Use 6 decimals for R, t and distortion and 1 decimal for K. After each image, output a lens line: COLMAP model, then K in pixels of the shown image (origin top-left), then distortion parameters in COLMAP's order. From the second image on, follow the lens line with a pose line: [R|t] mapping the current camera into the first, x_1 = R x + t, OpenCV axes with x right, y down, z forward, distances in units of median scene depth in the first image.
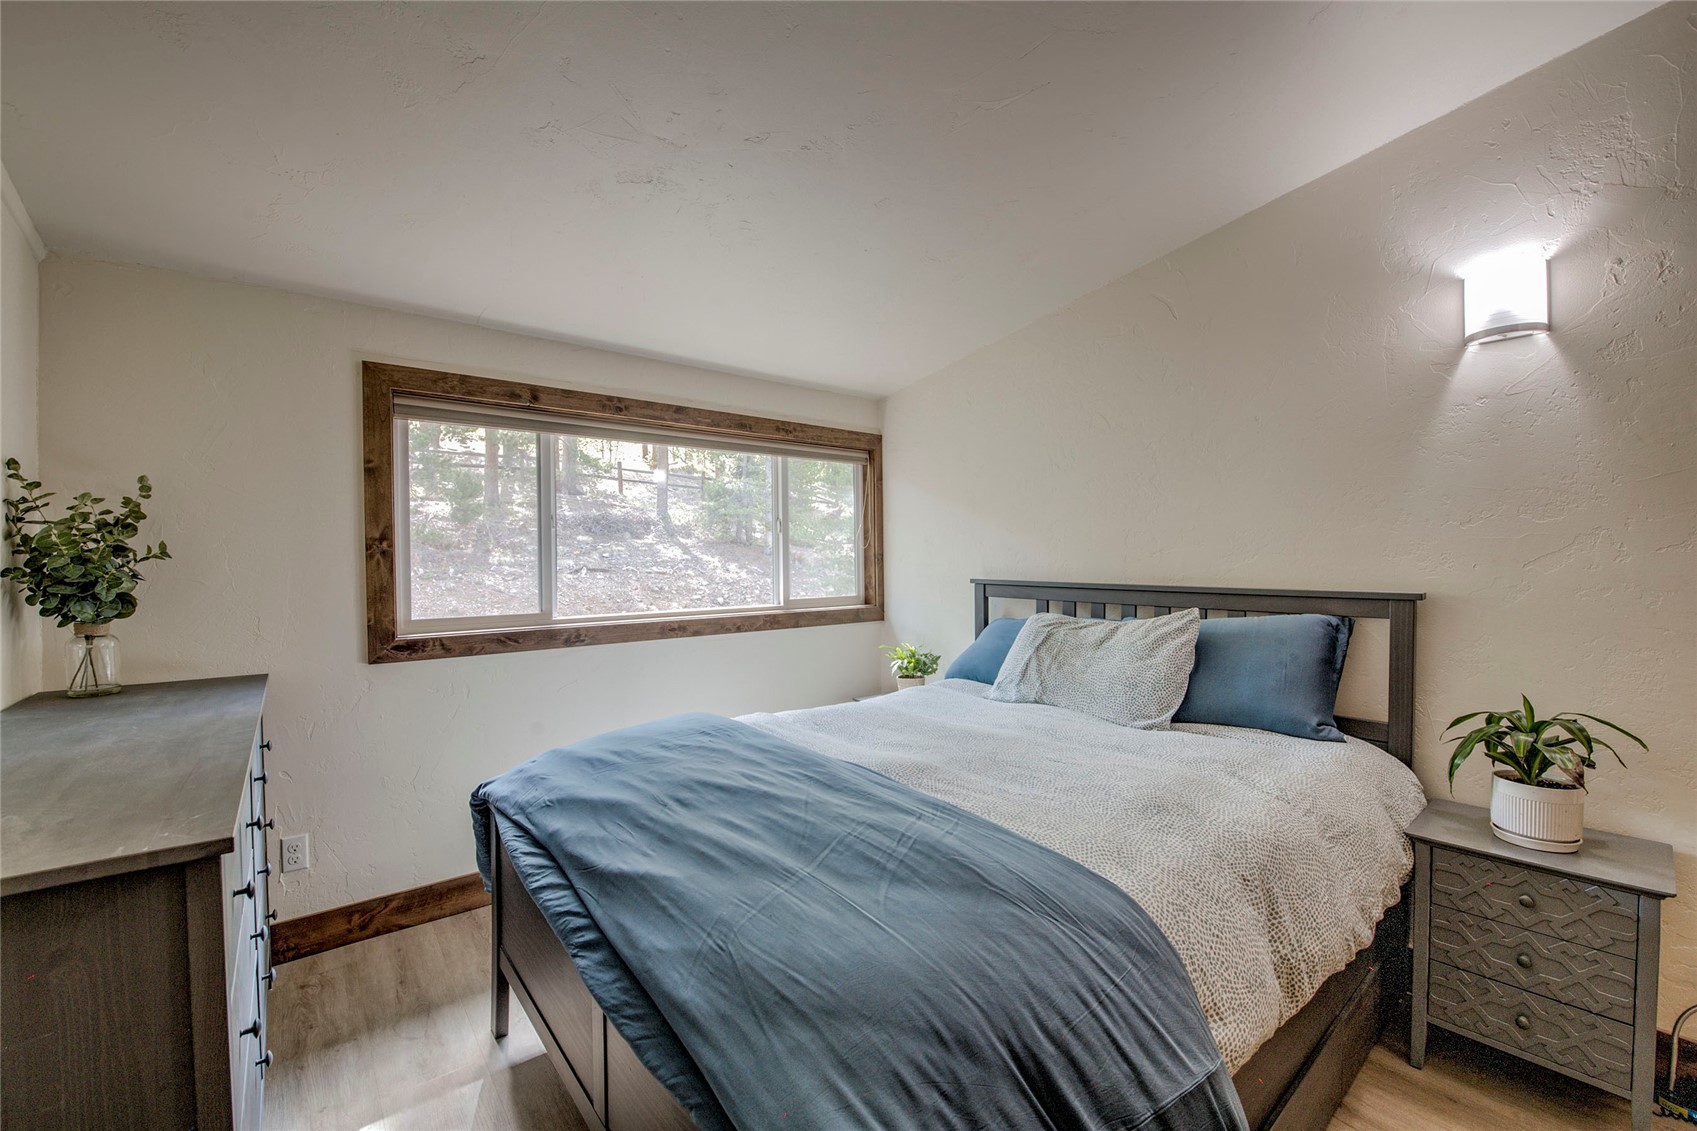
lens RADIAL K [[687.8, 0, 852.6], [0, 687.8, 568.4], [0, 0, 1]] dist [-0.017008, -0.002227]
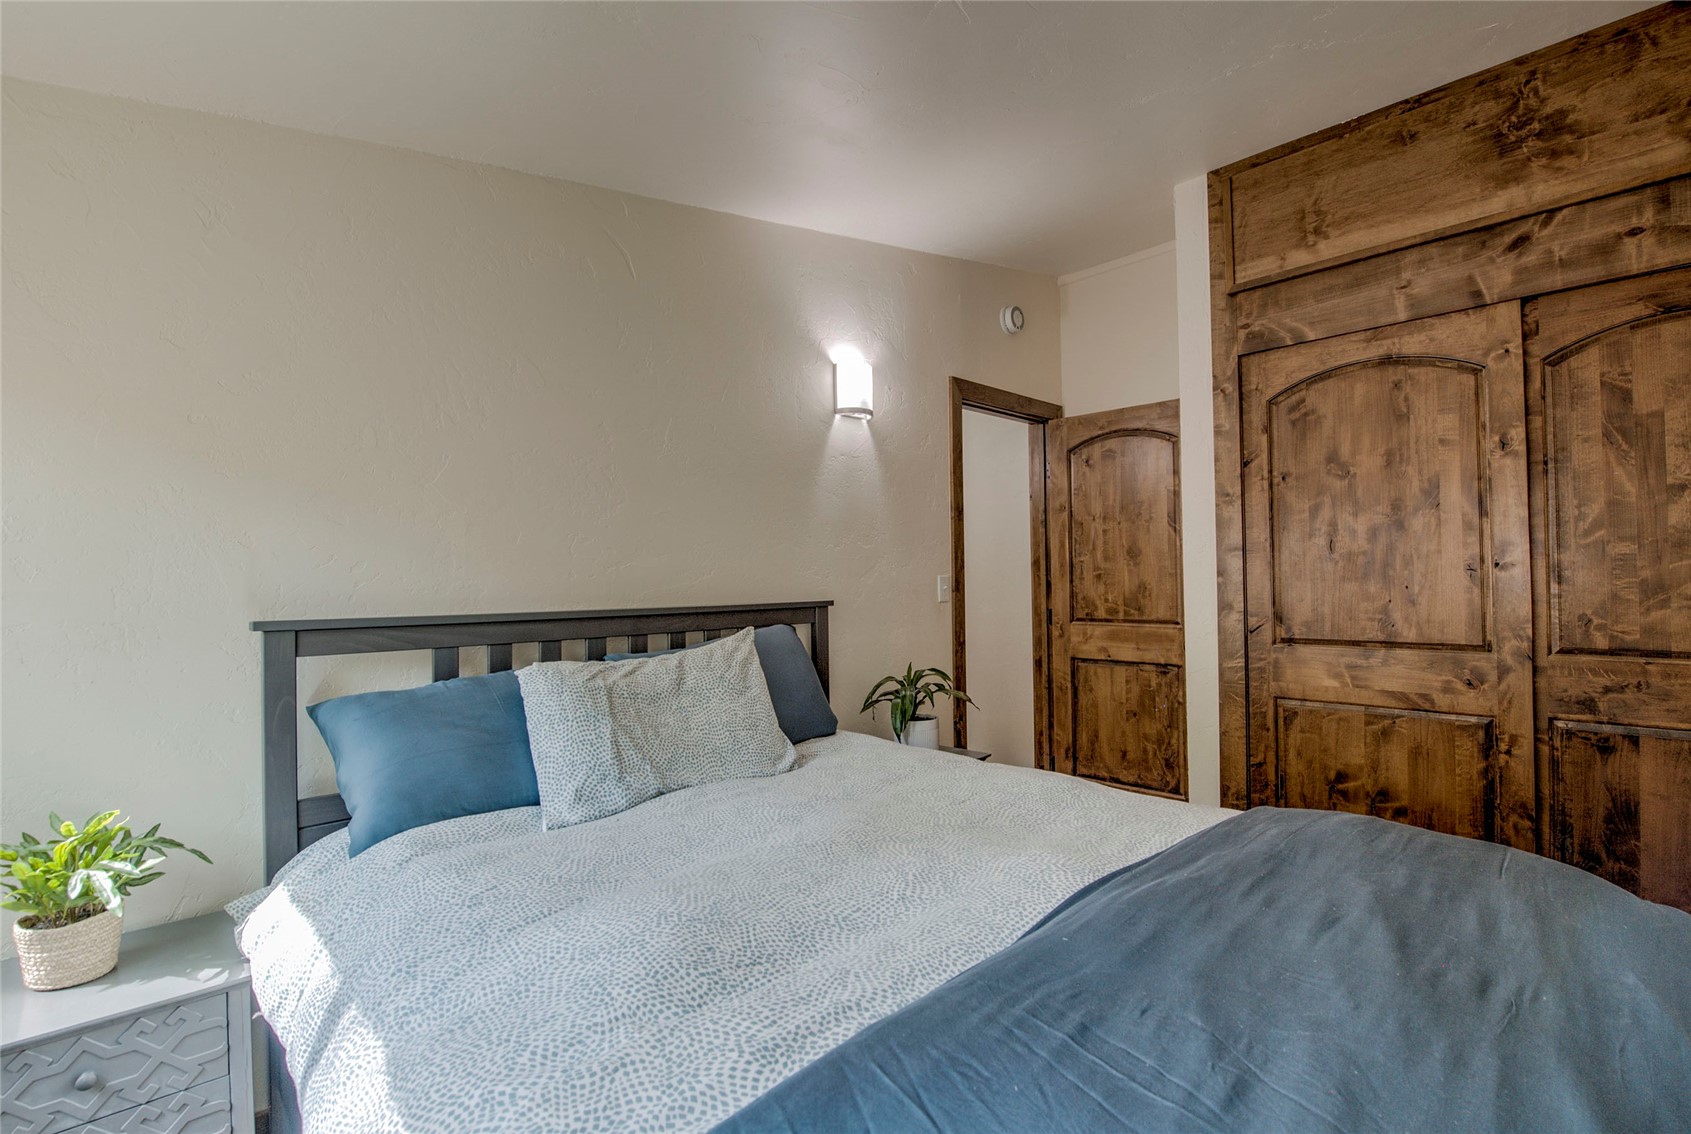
lens RADIAL K [[758.1, 0, 847.2], [0, 758.1, 571.0], [0, 0, 1]] dist [-0.004274, -0.000739]
pose [[-0.099524, 0.013828, 0.994939, -0.578744], [0.028866, 0.999523, -0.011004, -0.000959], [-0.994616, 0.027625, -0.099876, 1.120111]]
